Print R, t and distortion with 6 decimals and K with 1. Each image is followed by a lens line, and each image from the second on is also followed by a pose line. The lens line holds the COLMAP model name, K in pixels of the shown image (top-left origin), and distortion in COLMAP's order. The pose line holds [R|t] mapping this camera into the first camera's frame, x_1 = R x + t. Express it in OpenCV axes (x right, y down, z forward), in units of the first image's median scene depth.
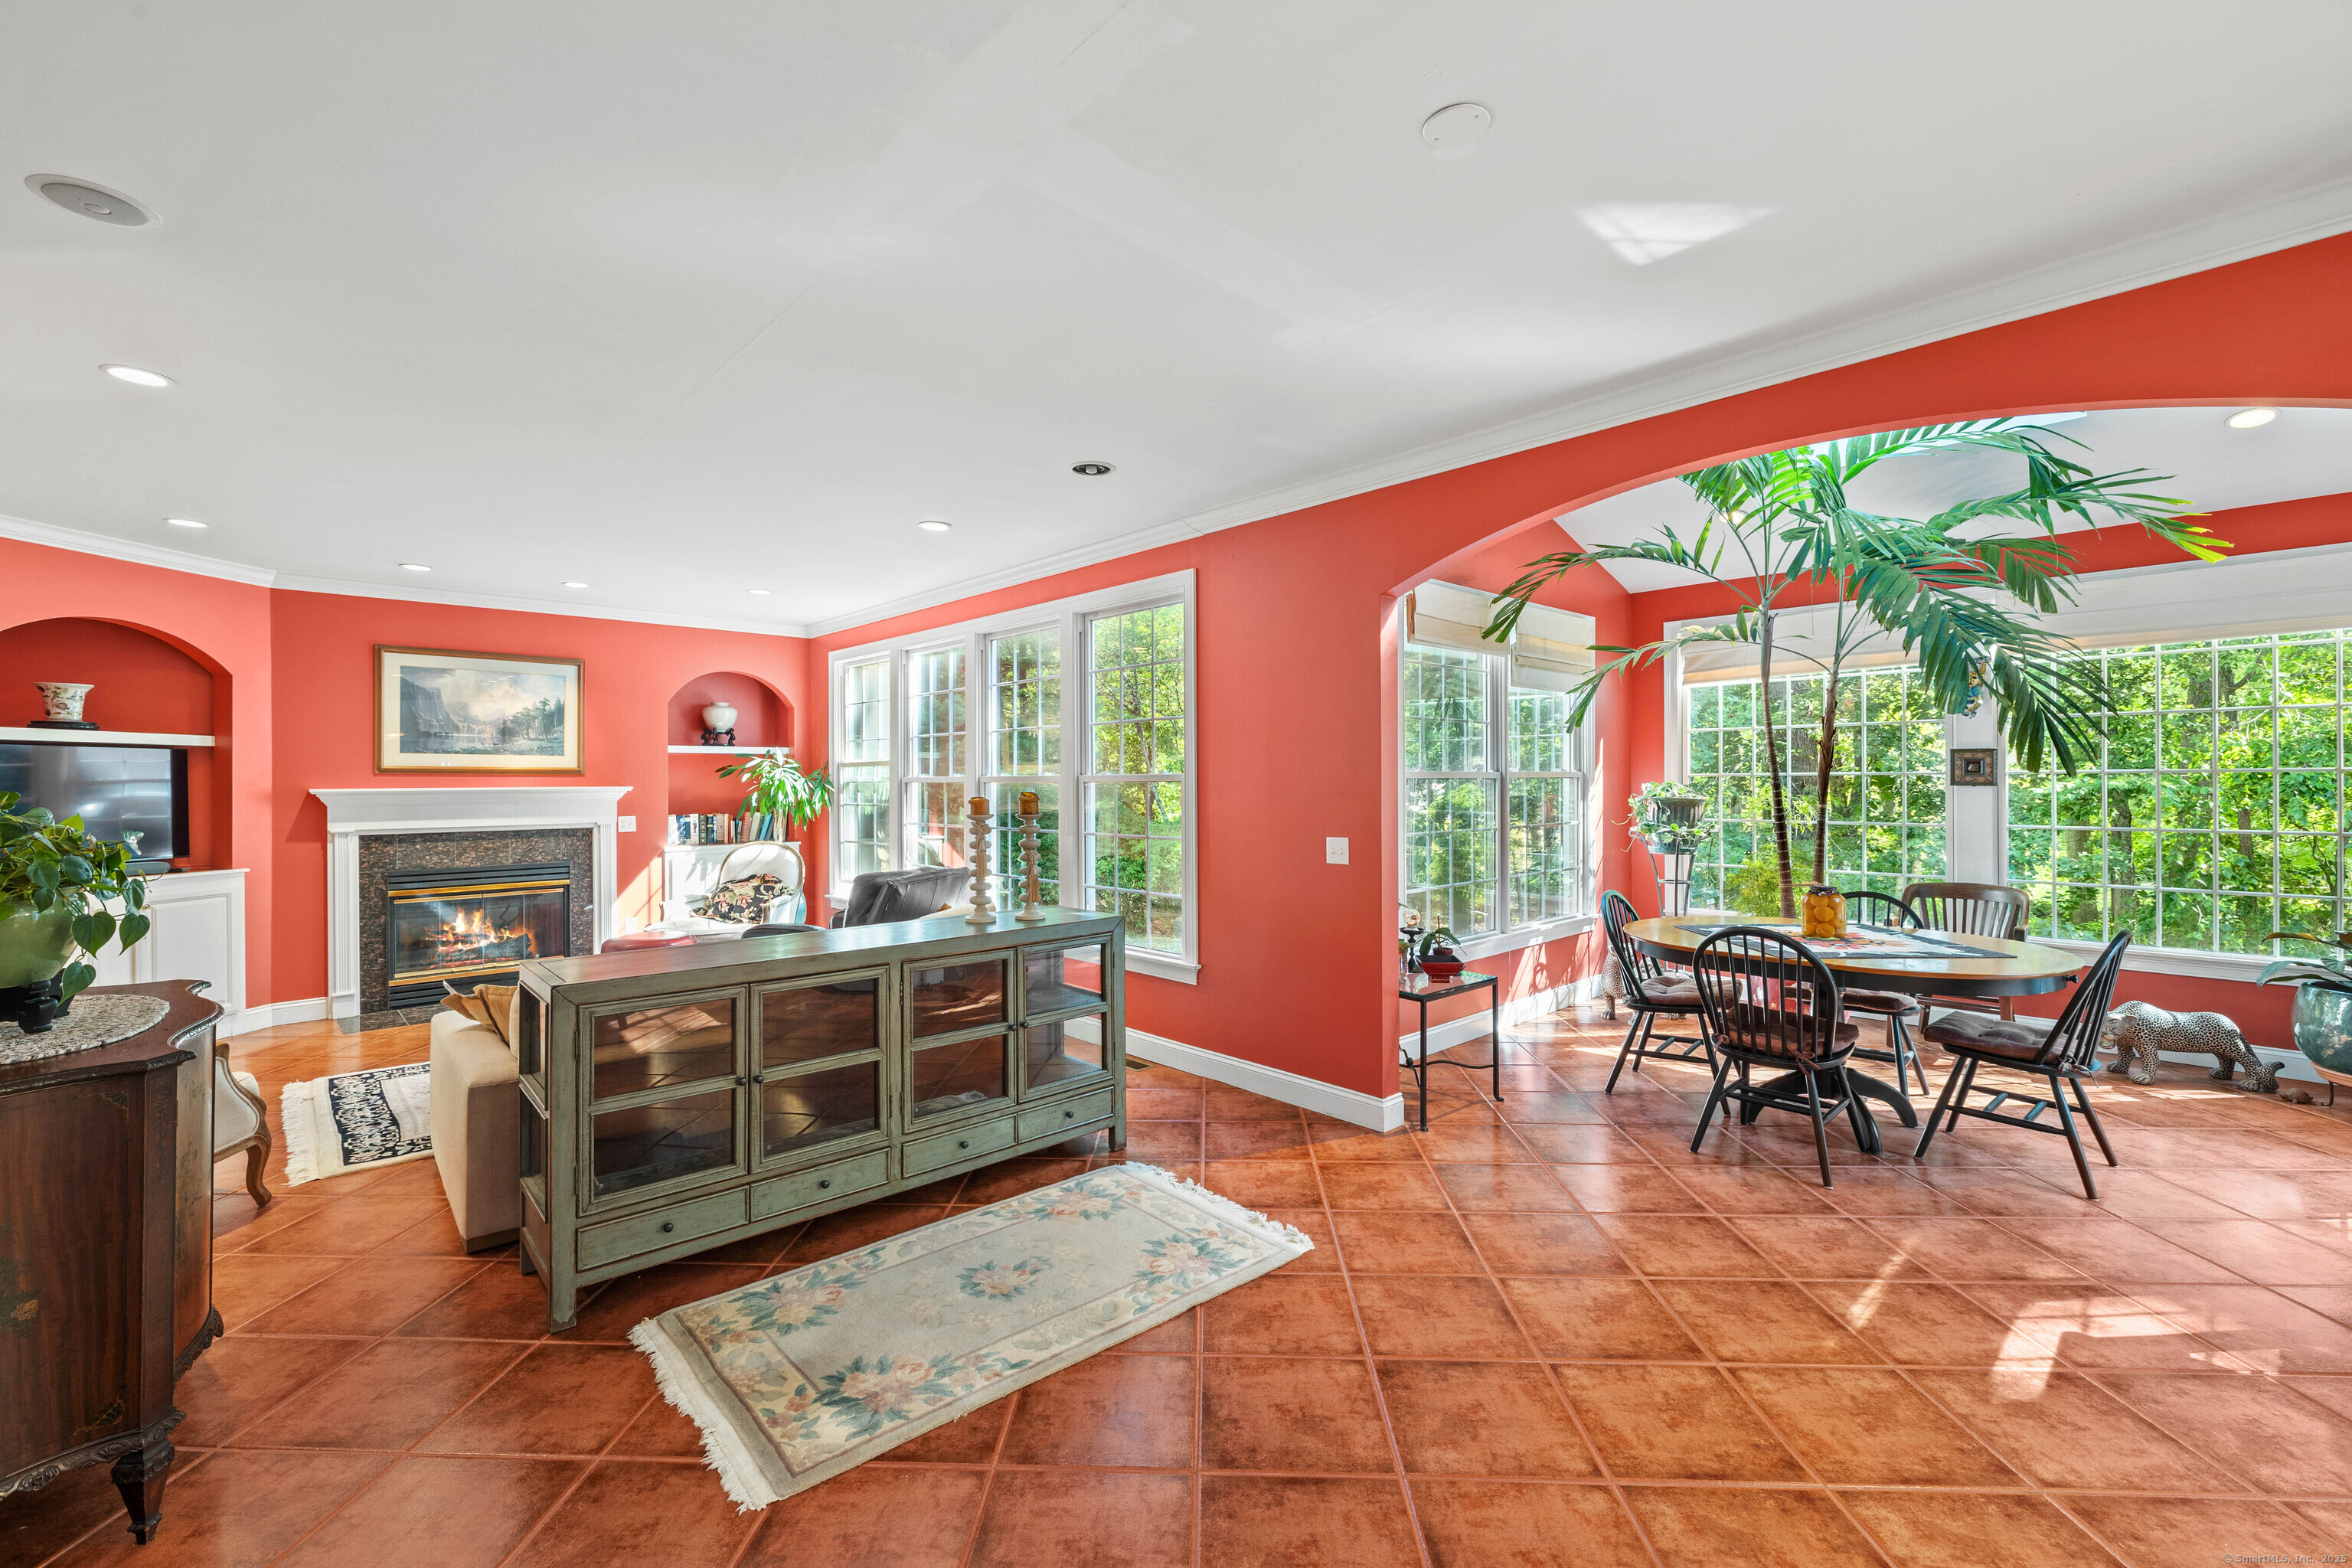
lens RADIAL K [[1000.3, 0, 1169.8], [0, 1000.3, 781.6], [0, 0, 1]] dist [0.000334, 0.000319]
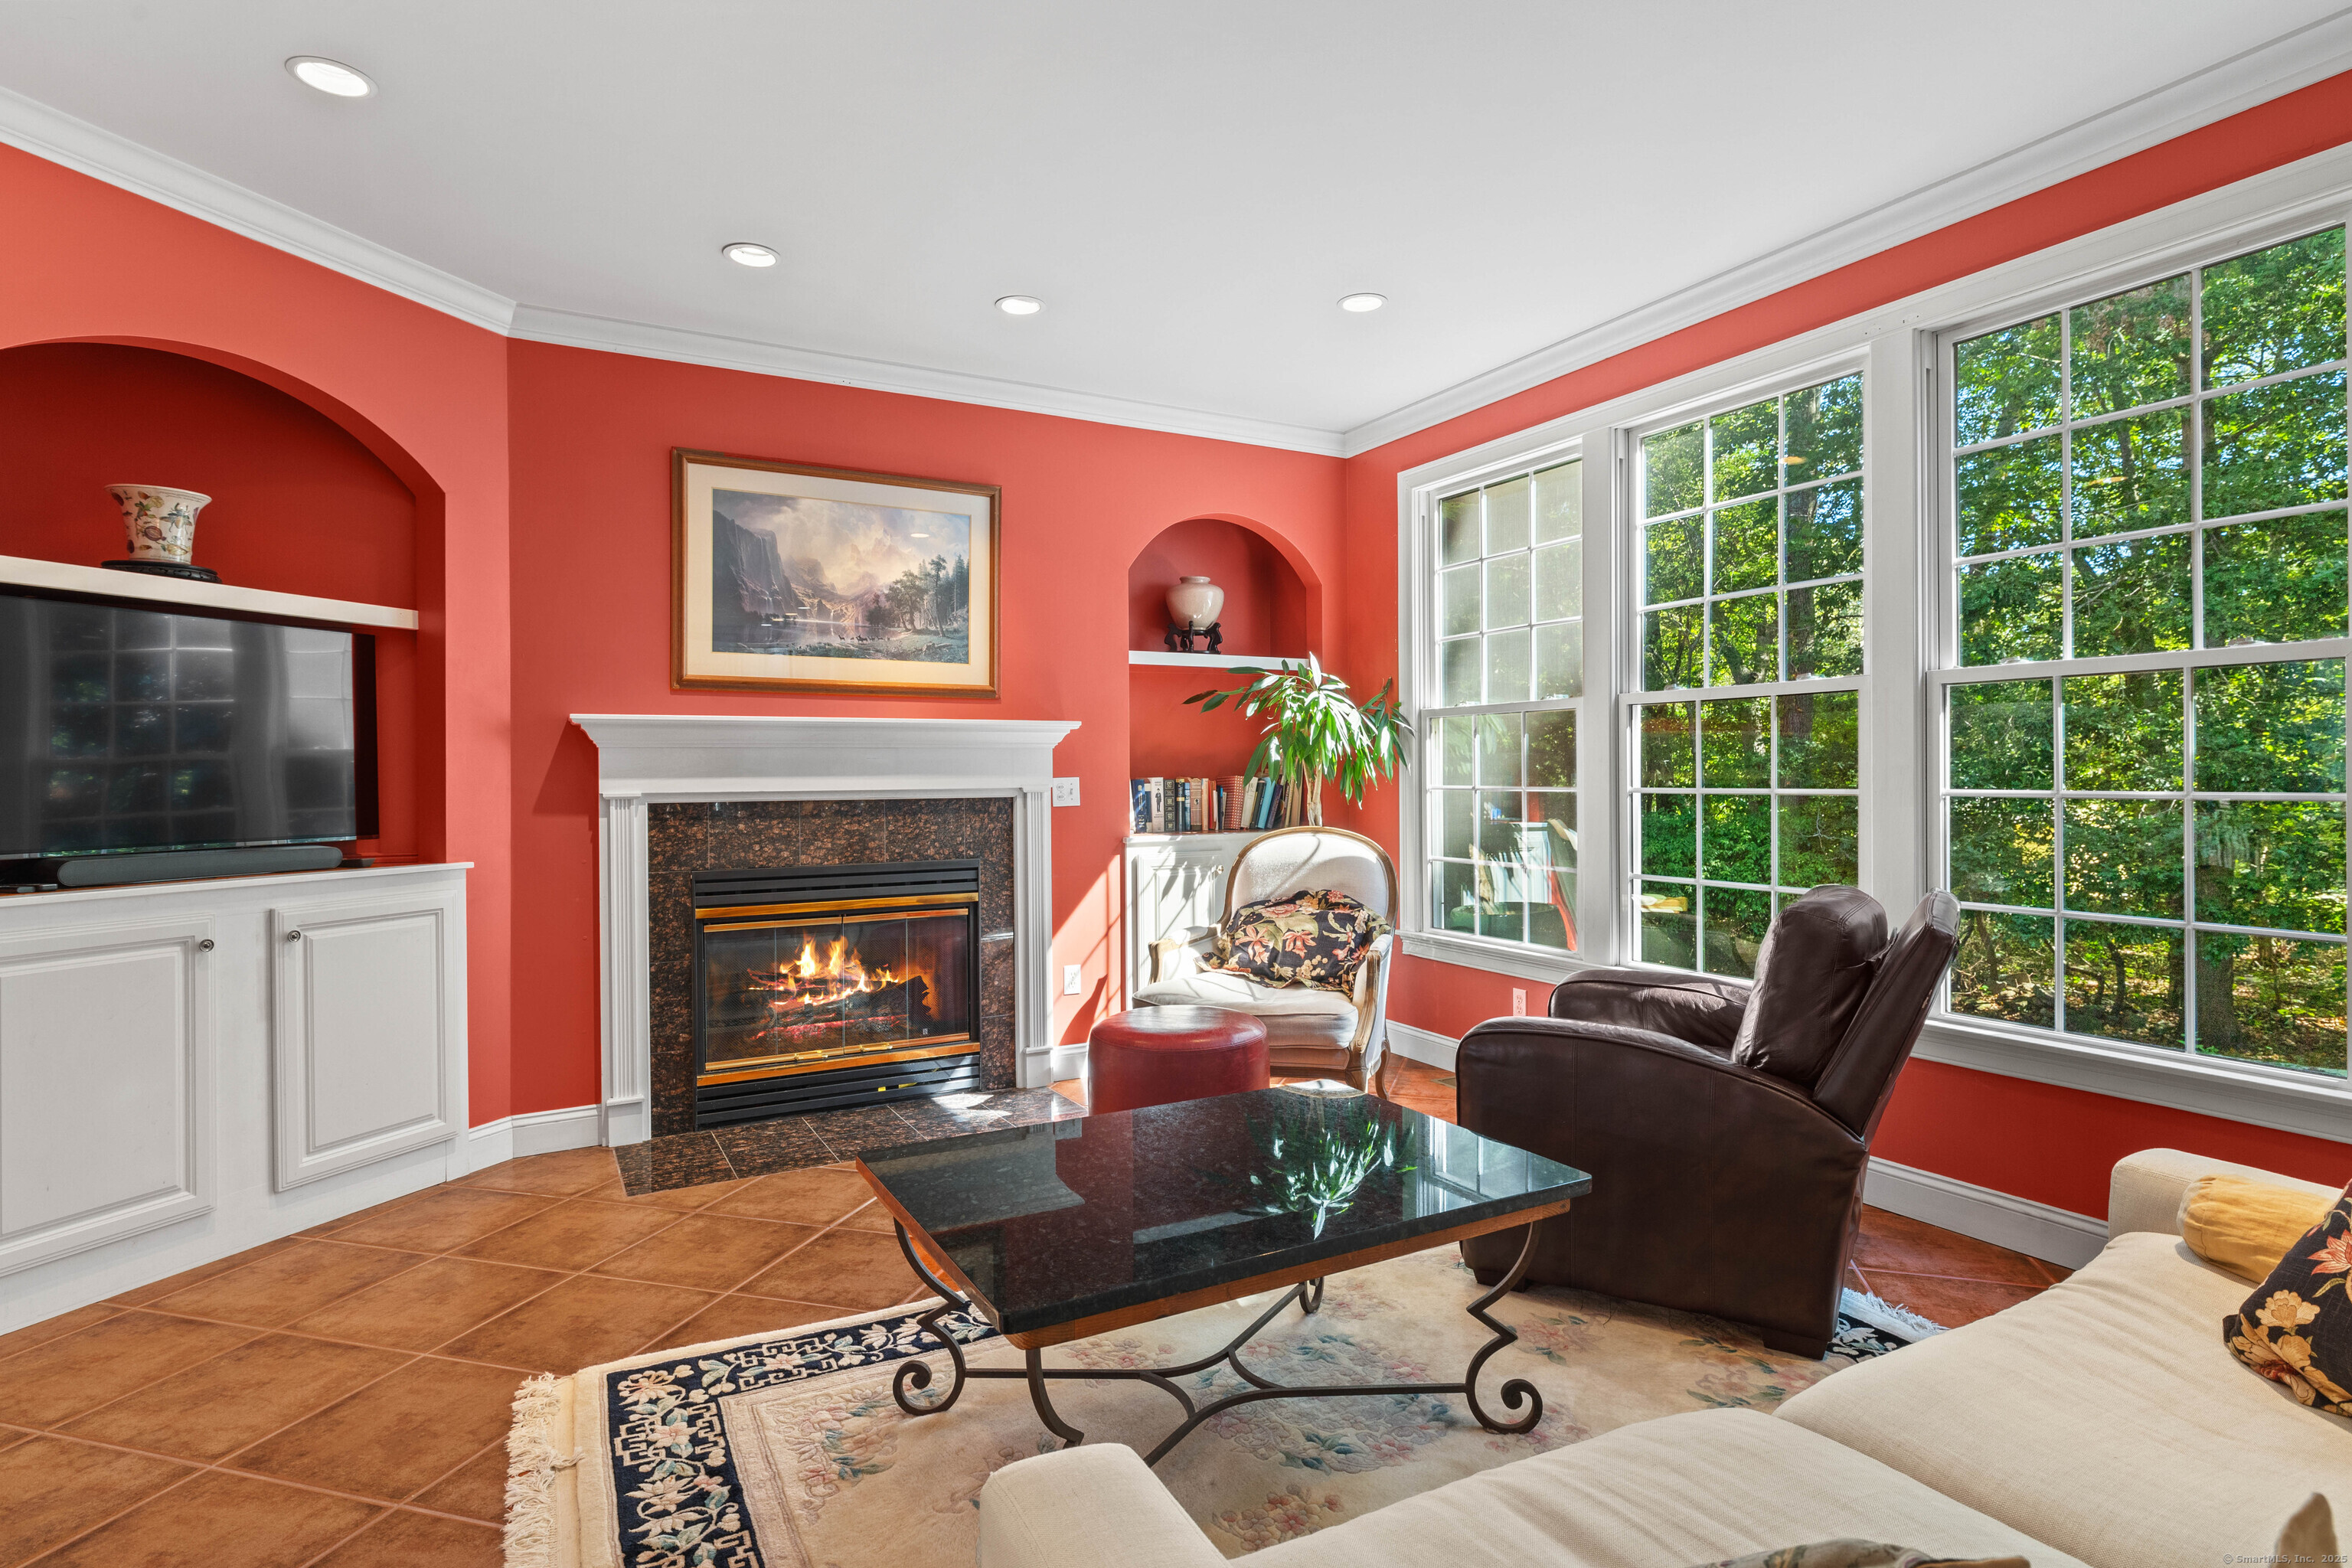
lens RADIAL K [[1197.4, 0, 1168.8], [0, 1197.4, 778.8], [0, 0, 1]] dist [-0.000846, 0.001175]
pose [[0.969614, -0.000771, -0.244637, -0.376200], [0.001297, 0.999997, 0.001989, 0.038836], [0.244635, -0.002246, 0.969613, 0.438539]]
